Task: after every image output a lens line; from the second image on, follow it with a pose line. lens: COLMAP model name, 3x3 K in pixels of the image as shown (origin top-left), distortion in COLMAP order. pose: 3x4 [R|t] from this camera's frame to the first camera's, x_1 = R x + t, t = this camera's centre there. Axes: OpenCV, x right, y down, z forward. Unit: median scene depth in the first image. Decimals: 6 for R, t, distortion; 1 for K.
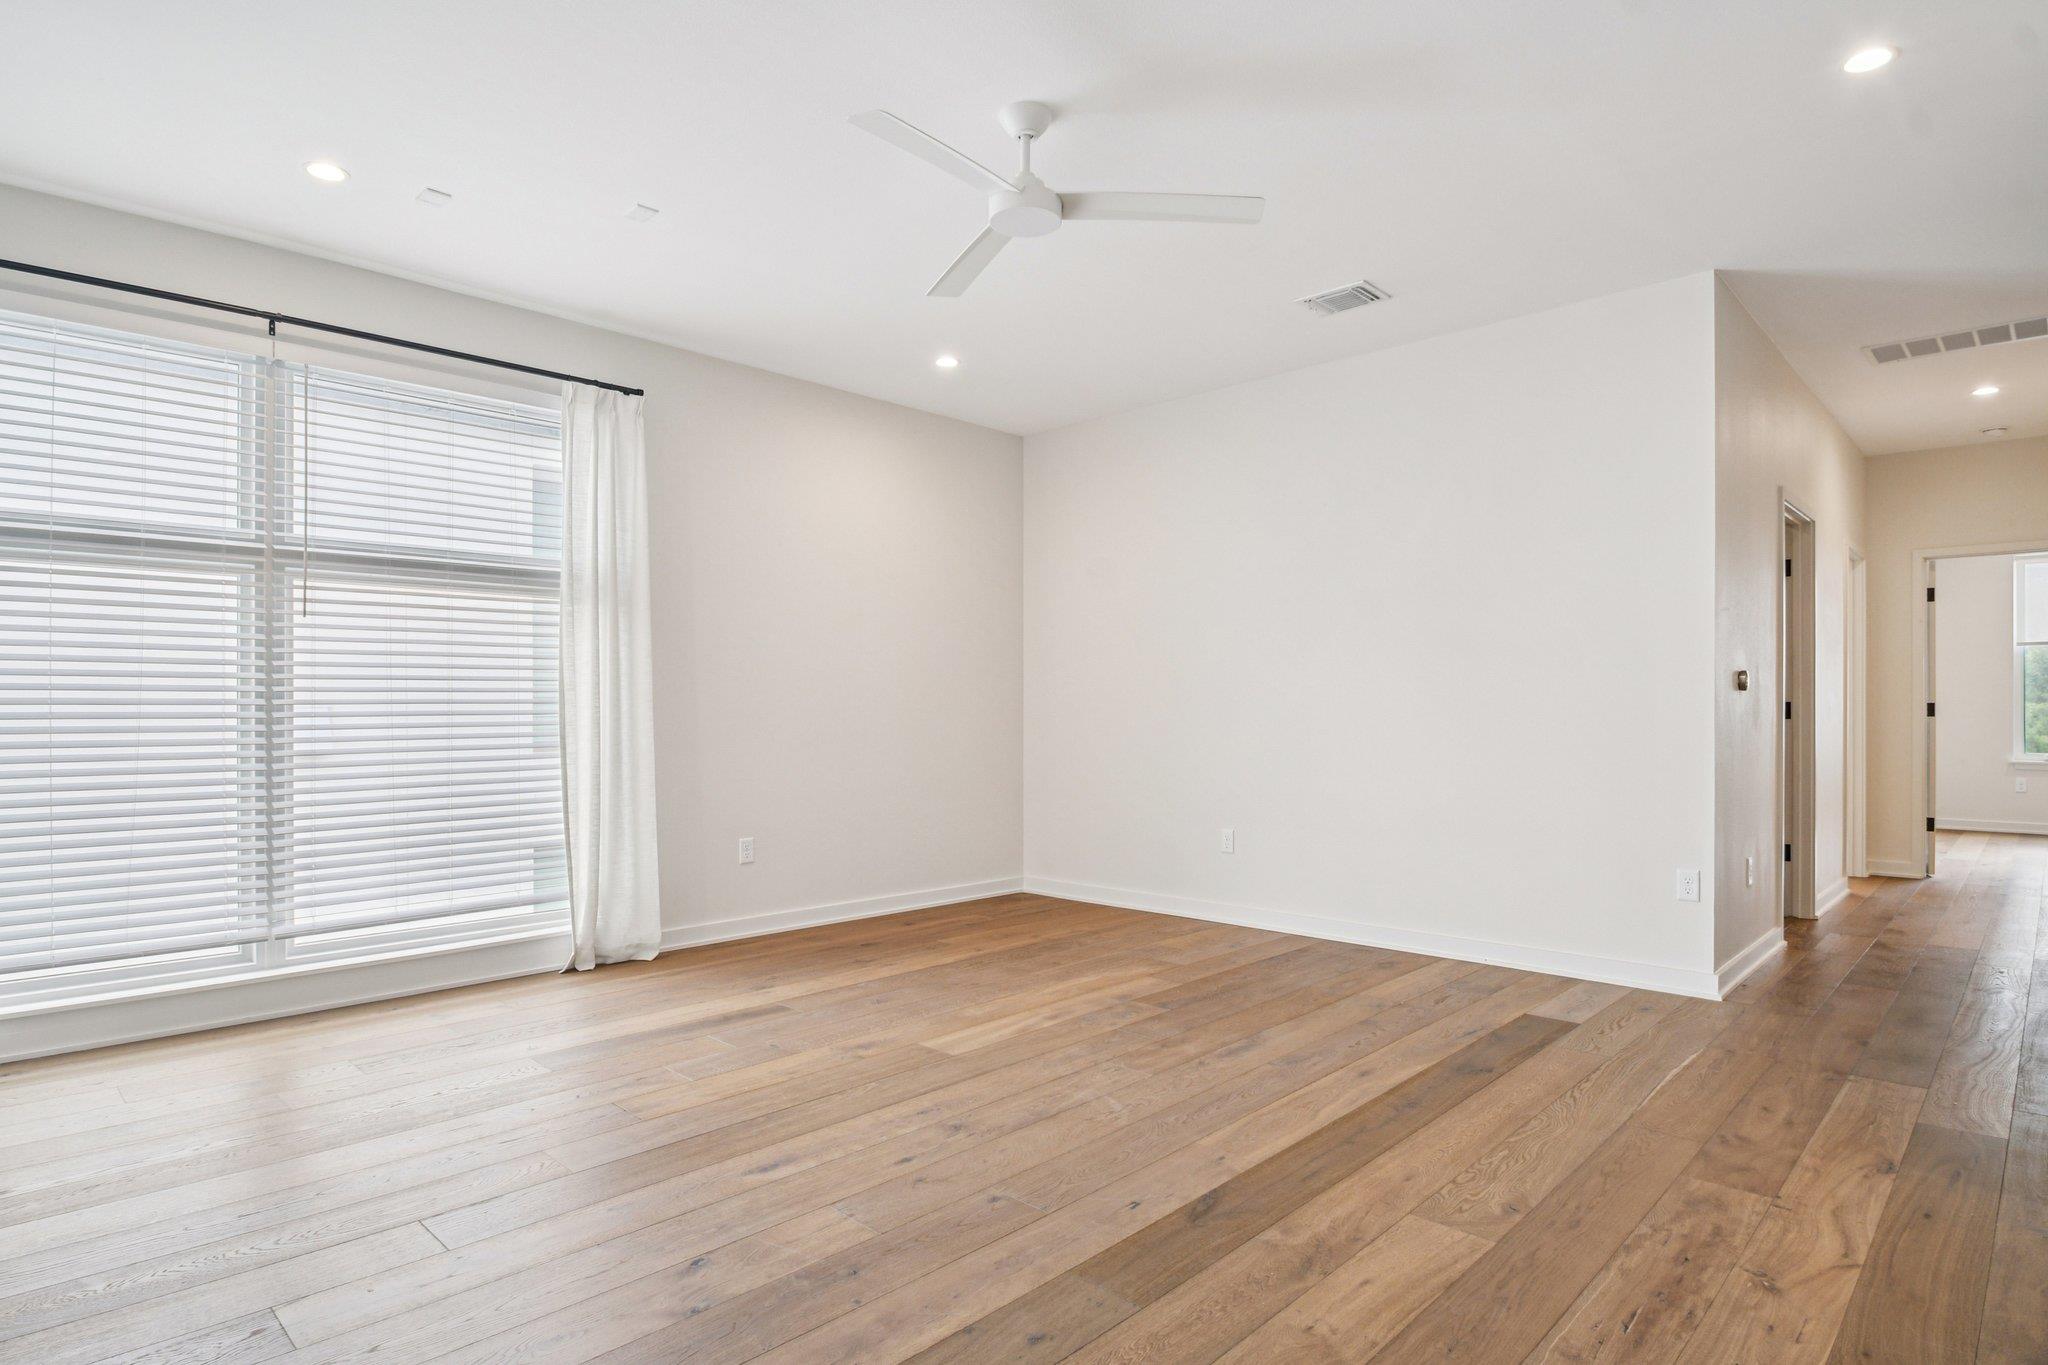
lens RADIAL K [[1076.2, 0, 1026.1], [0, 1076.2, 717.6], [0, 0, 1]] dist [0.000596, -0.000103]
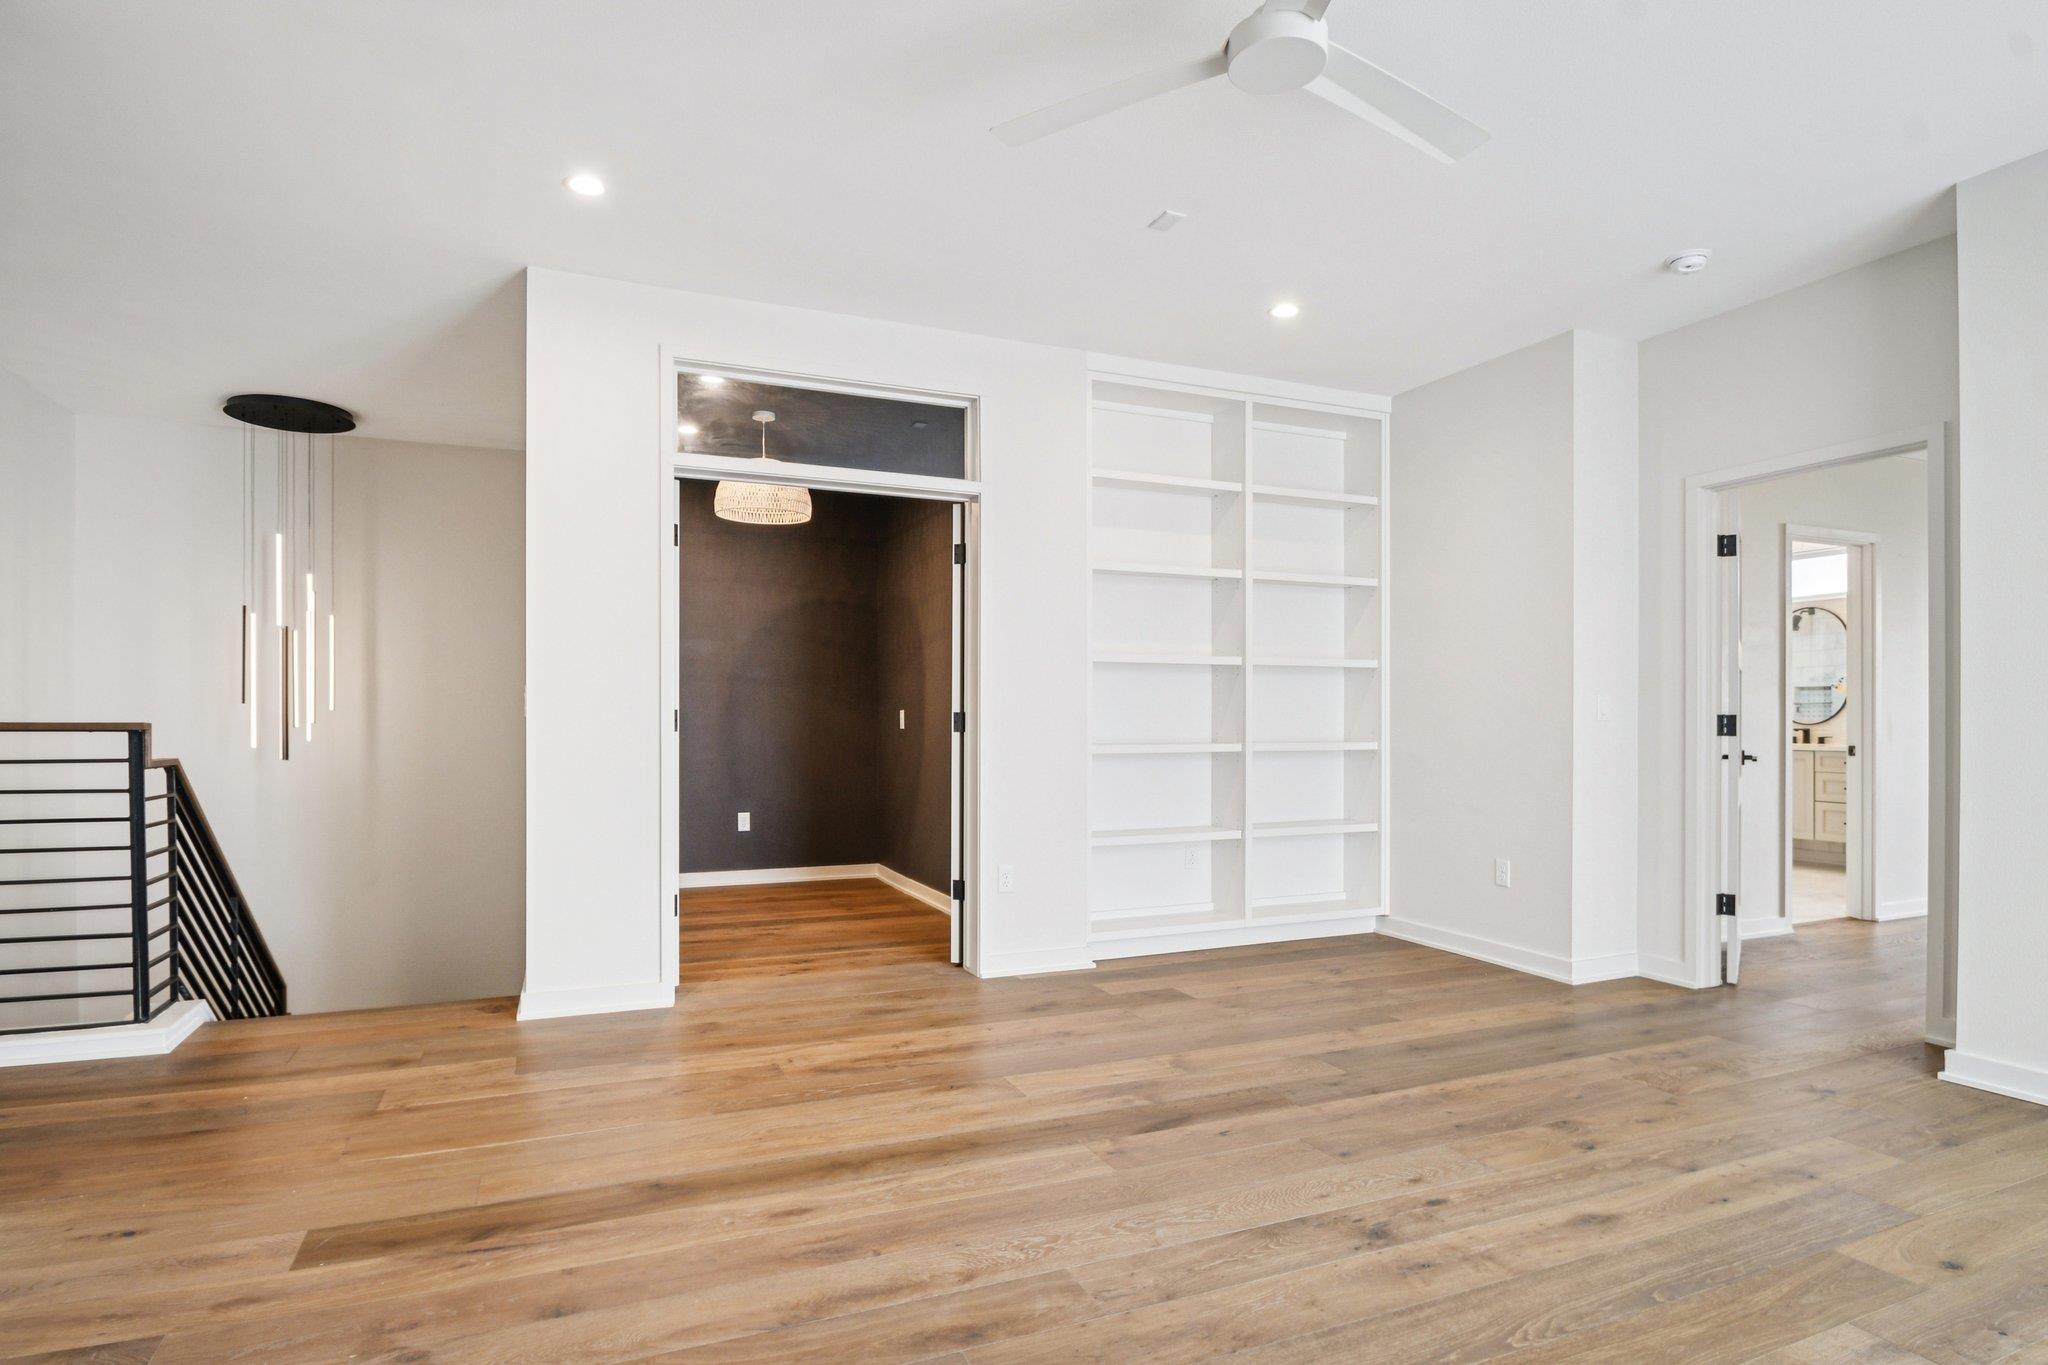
lens RADIAL K [[1076.2, 0, 1026.1], [0, 1076.2, 717.6], [0, 0, 1]] dist [0.000596, -0.000103]
pose [[-0.923484, 0.000749, 0.383636, -0.096446], [0.000688, 1.000000, -0.000296, -0.008355], [-0.383636, -0.000009, -0.923485, 1.347831]]
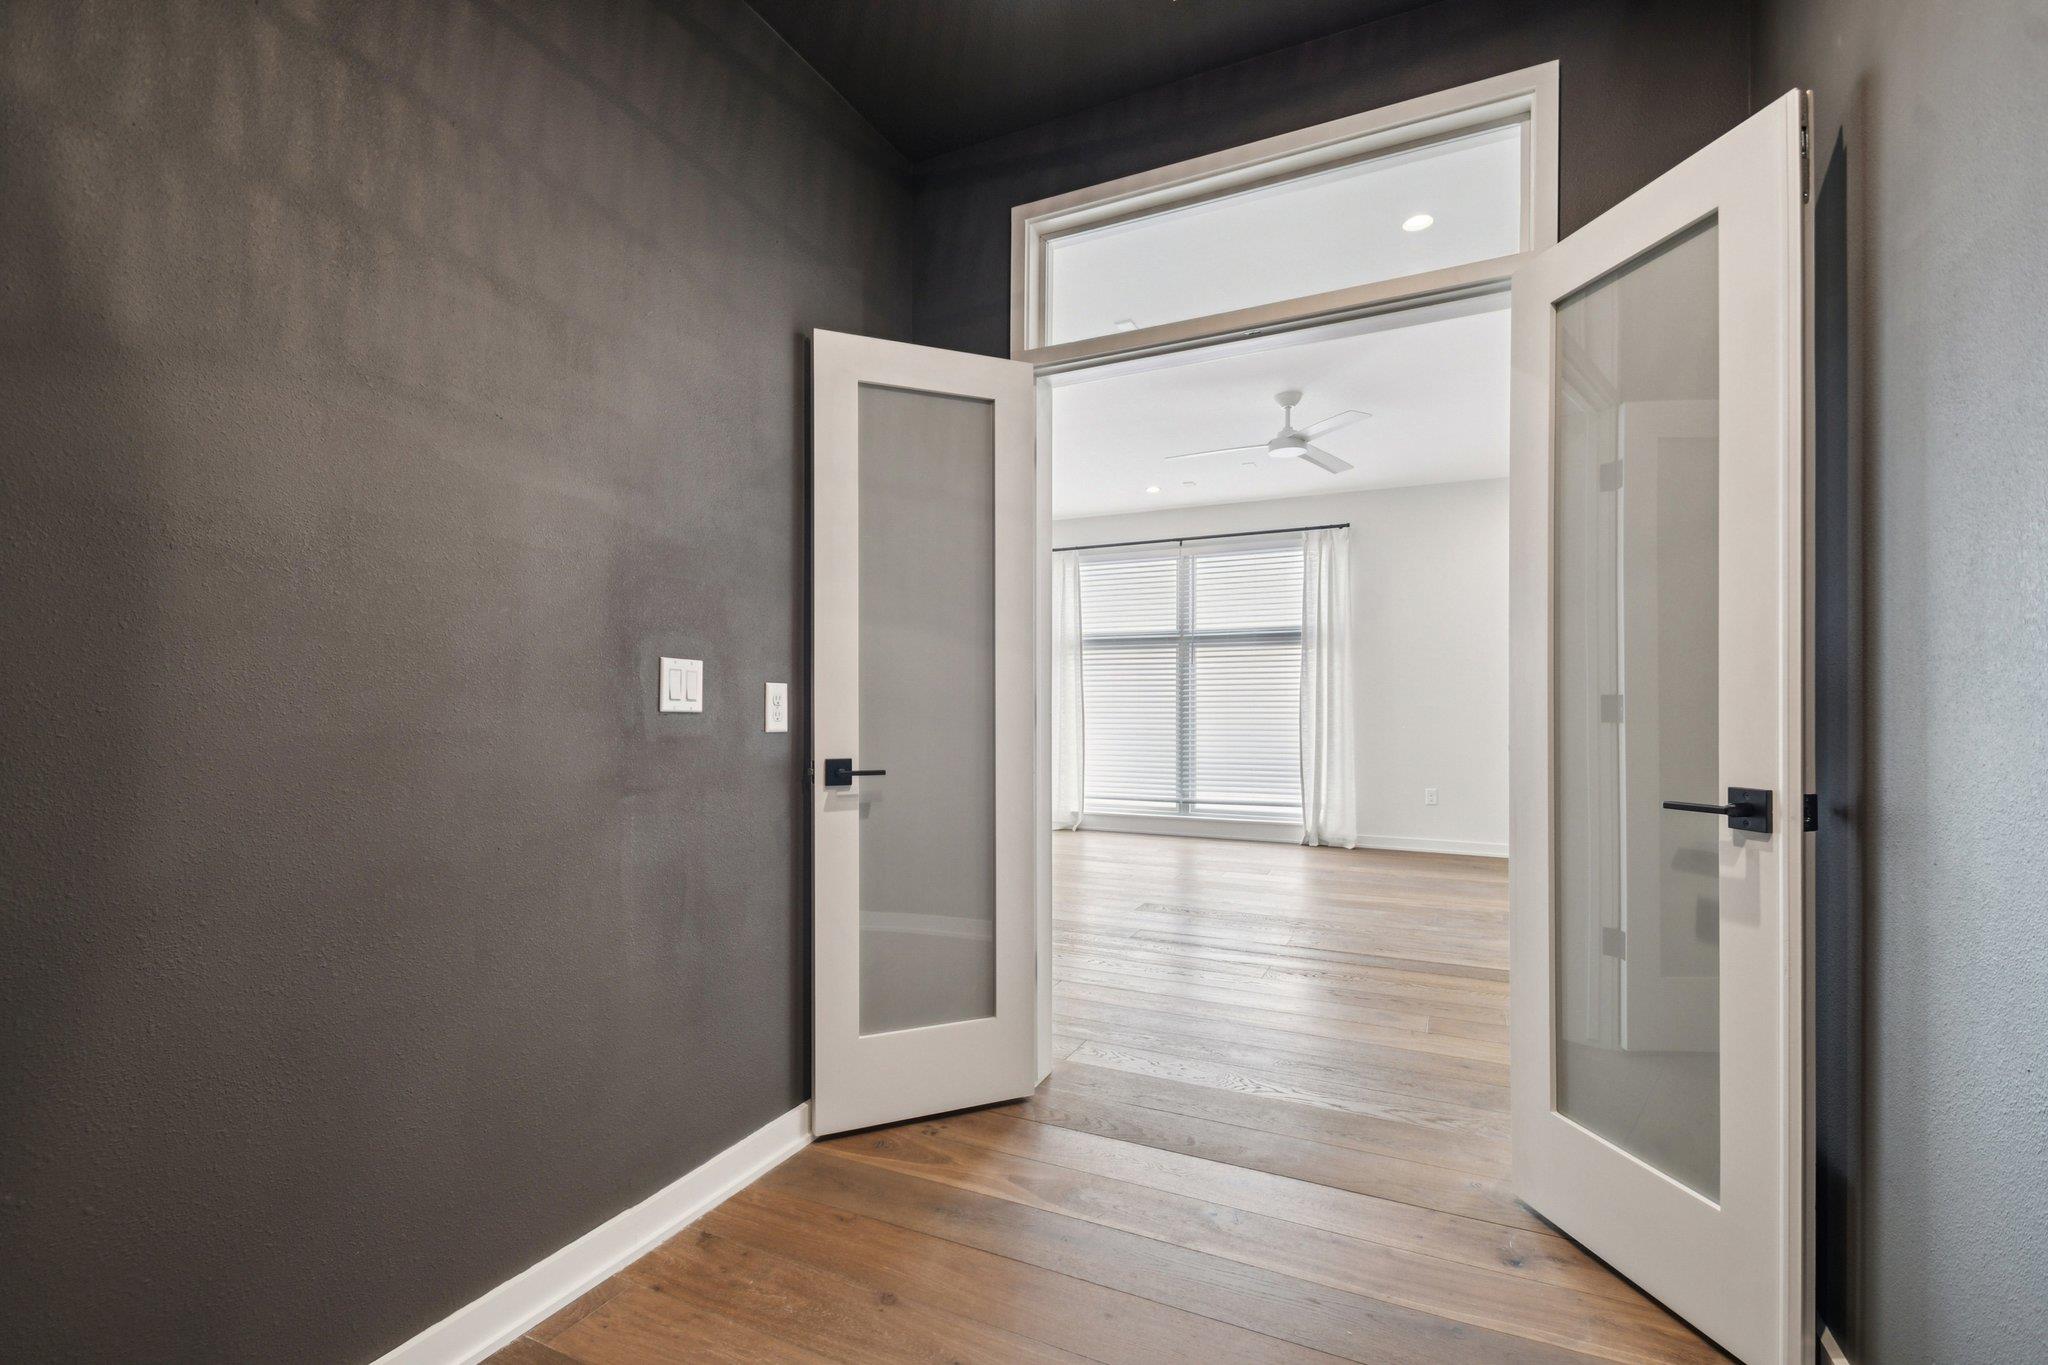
lens RADIAL K [[908.7, 0, 1025.0], [0, 908.7, 713.1], [0, 0, 1]] dist [-0.010843, -0.000337]
pose [[0.309685, 0.009033, -0.950796, 1.047317], [-0.010420, 0.999927, 0.006106, 0.002962], [0.950782, 0.008016, 0.309757, 0.051913]]
